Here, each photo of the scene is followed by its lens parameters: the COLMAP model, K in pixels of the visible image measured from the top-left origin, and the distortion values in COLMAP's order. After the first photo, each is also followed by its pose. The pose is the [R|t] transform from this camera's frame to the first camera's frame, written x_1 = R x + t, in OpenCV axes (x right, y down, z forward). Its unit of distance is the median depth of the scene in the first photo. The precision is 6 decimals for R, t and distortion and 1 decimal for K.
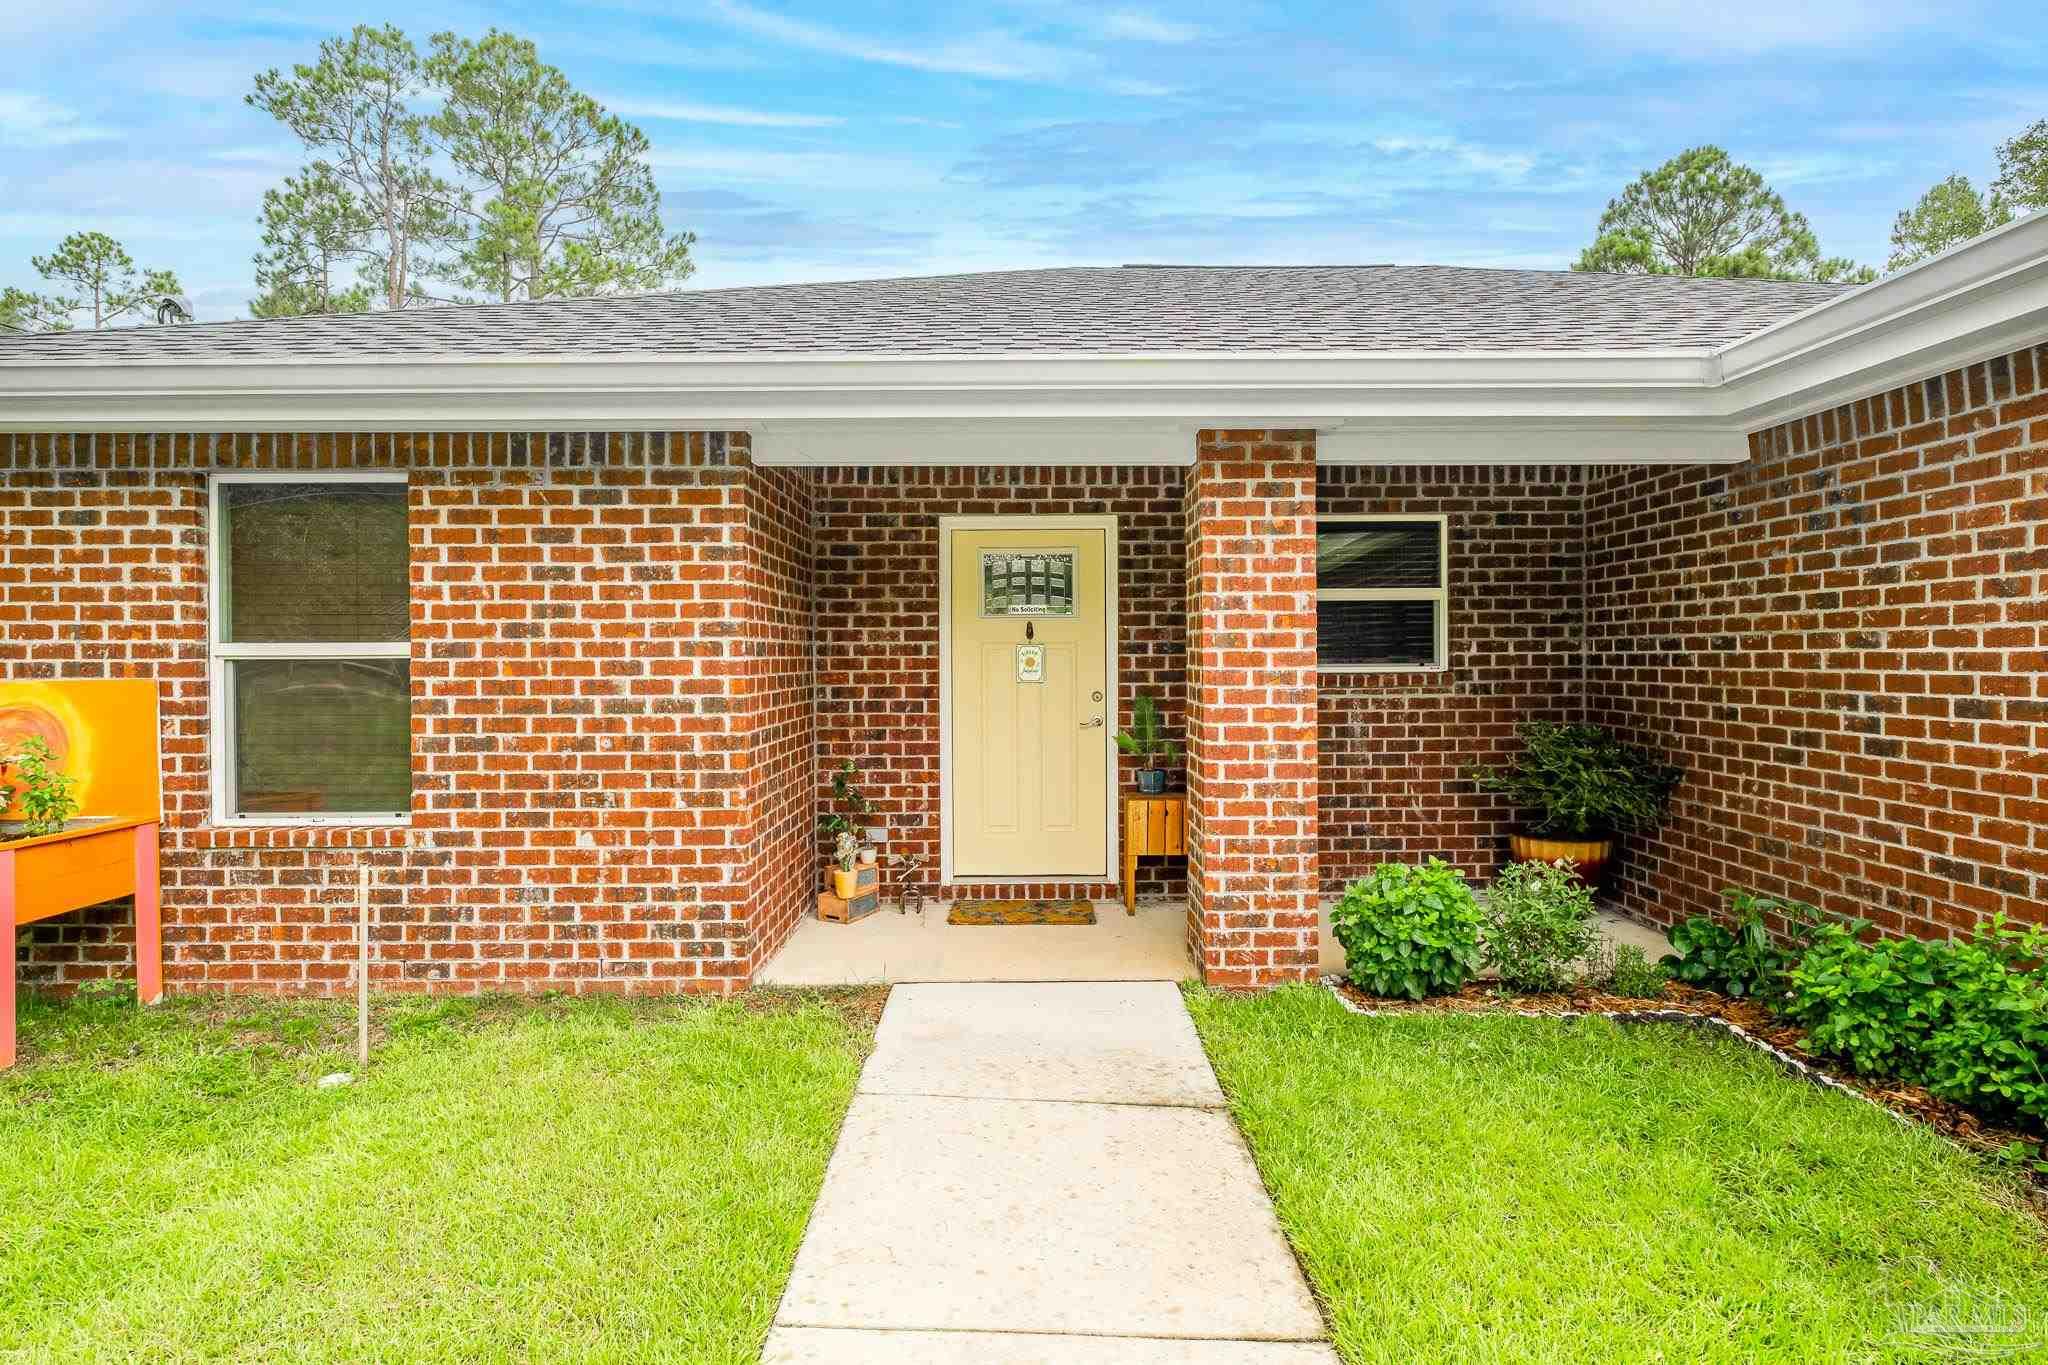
lens RADIAL K [[1107.3, 0, 1035.5], [0, 1107.3, 660.5], [0, 0, 1]] dist [0.006837, -0.000996]
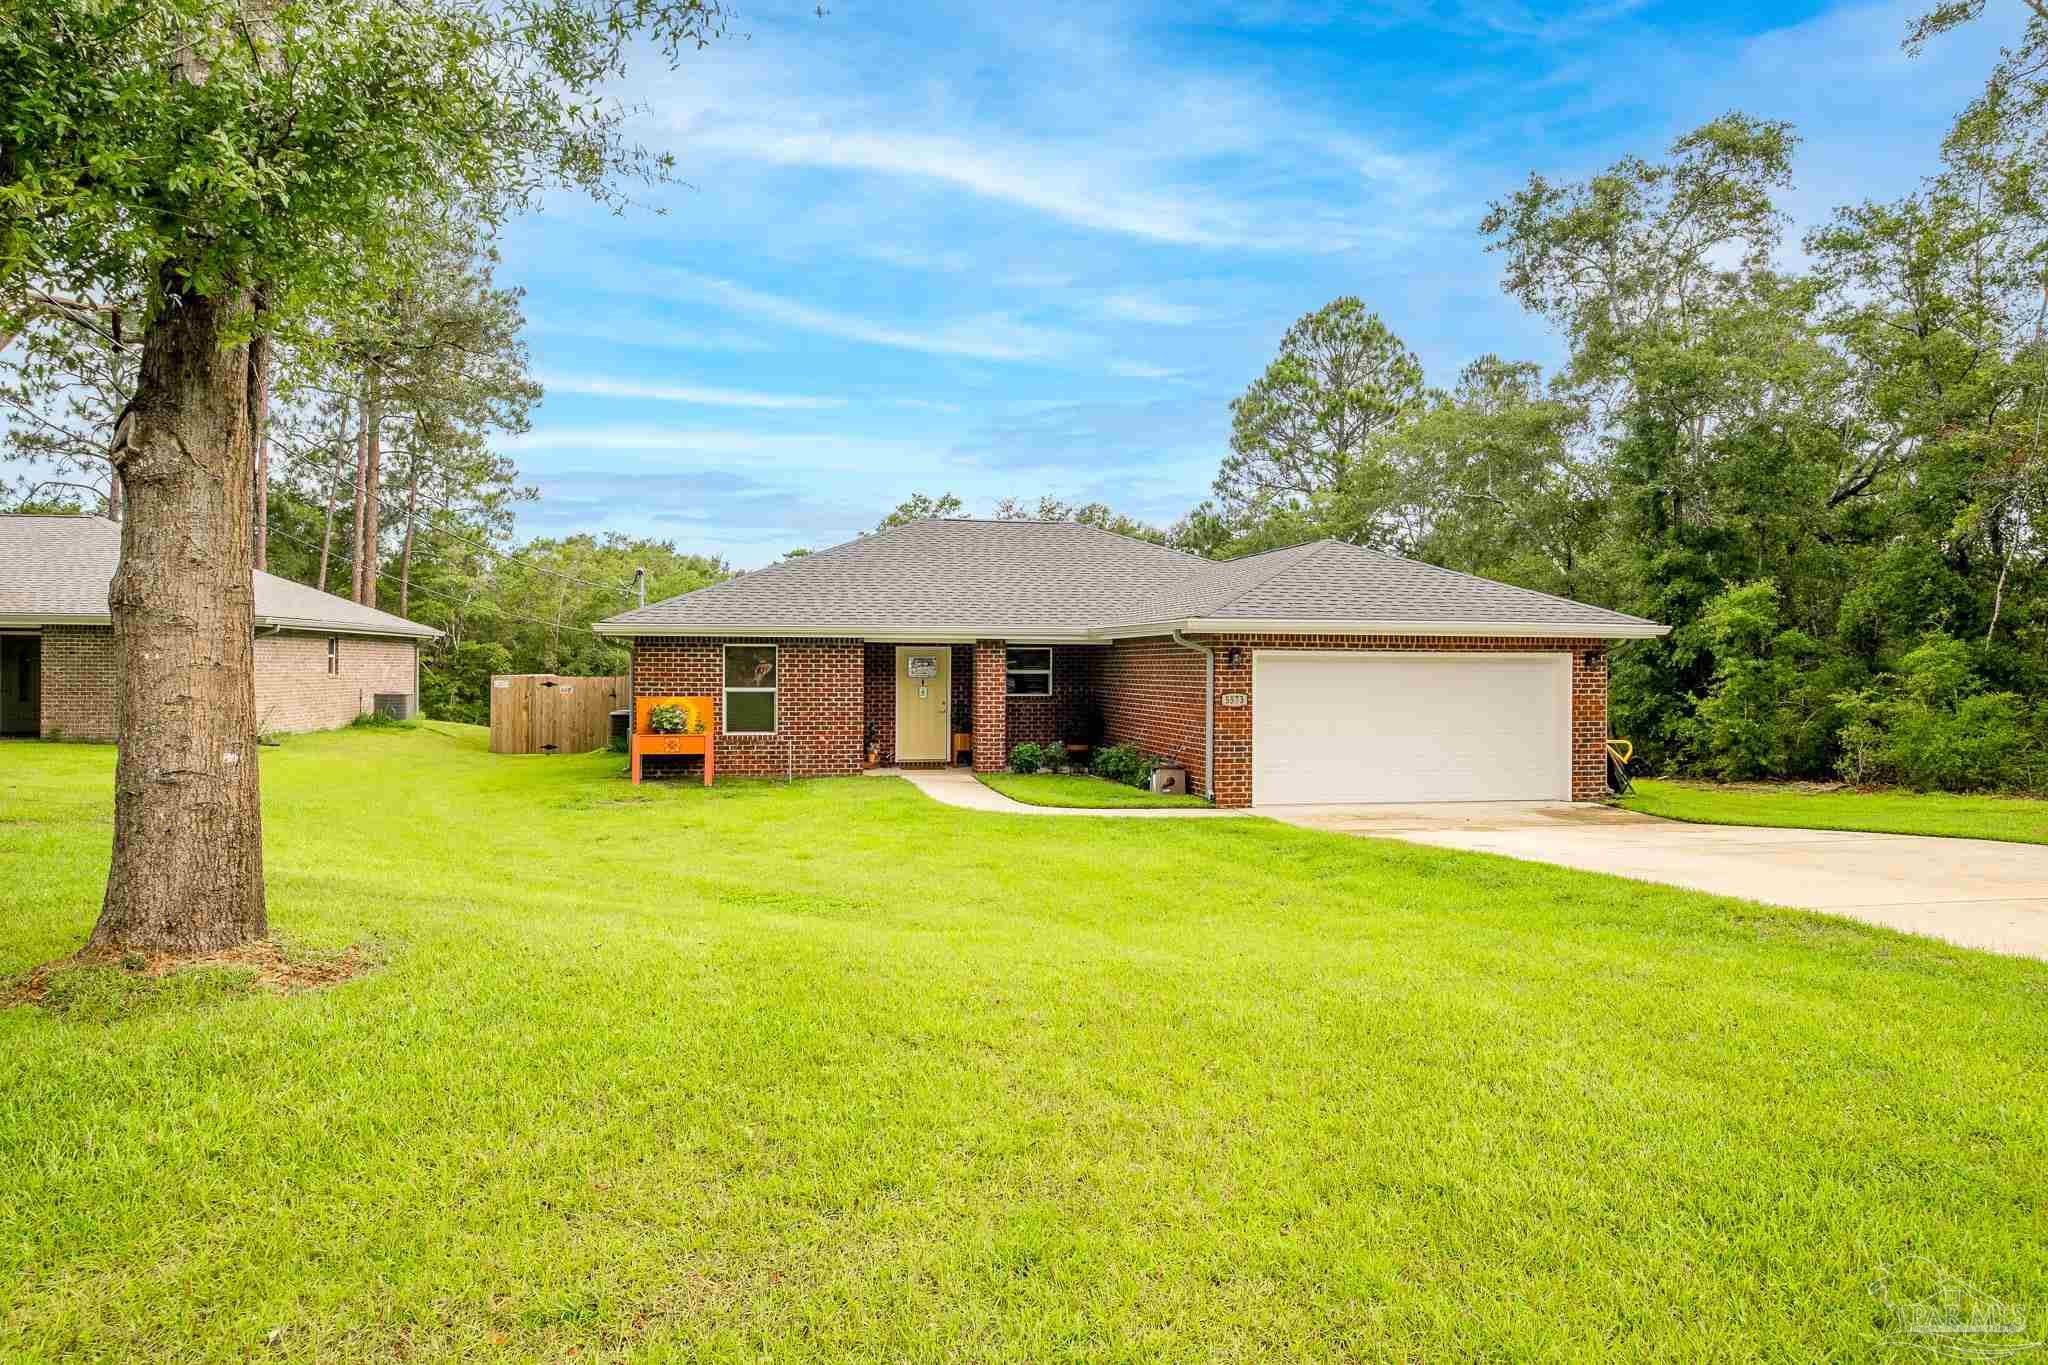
lens RADIAL K [[1300.2, 0, 1024.6], [0, 1300.2, 679.0], [0, 0, 1]] dist [-0.000766, 0.000680]
pose [[0.981720, 0.007869, 0.190166, -0.074703], [-0.008764, 0.999954, 0.003866, -0.009400], [-0.190127, -0.005462, 0.981744, -0.473080]]
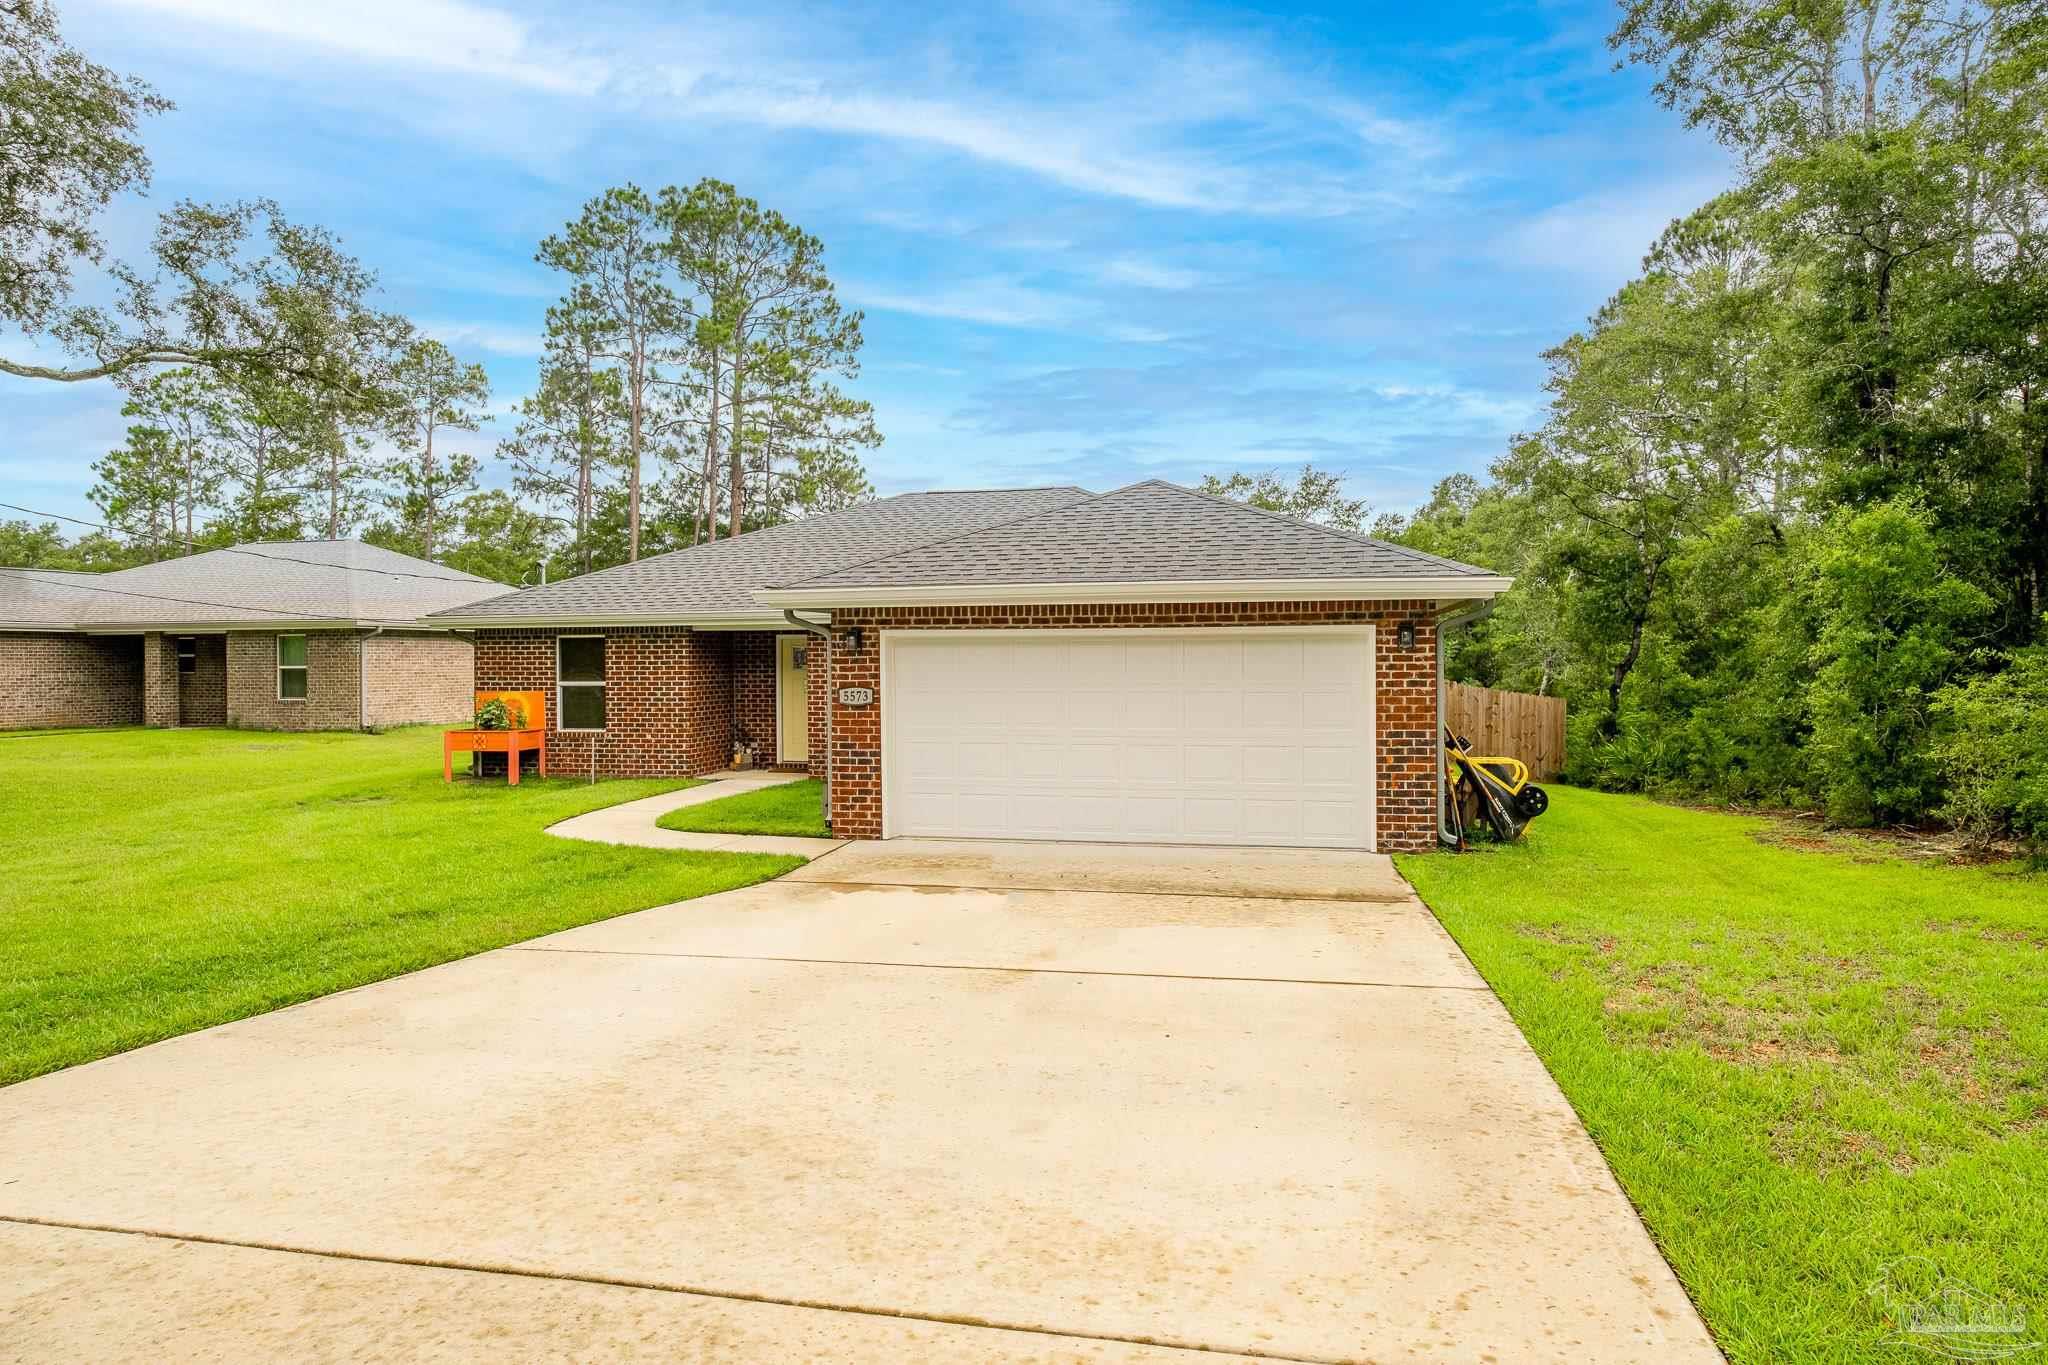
lens RADIAL K [[1232.0, 0, 1026.4], [0, 1232.0, 681.2], [0, 0, 1]] dist [0.006634, 0.000805]
pose [[0.973555, 0.002339, -0.228440, 0.220453], [0.000963, 0.999897, 0.014342, -0.009579], [0.228450, -0.014182, 0.973452, -0.338980]]
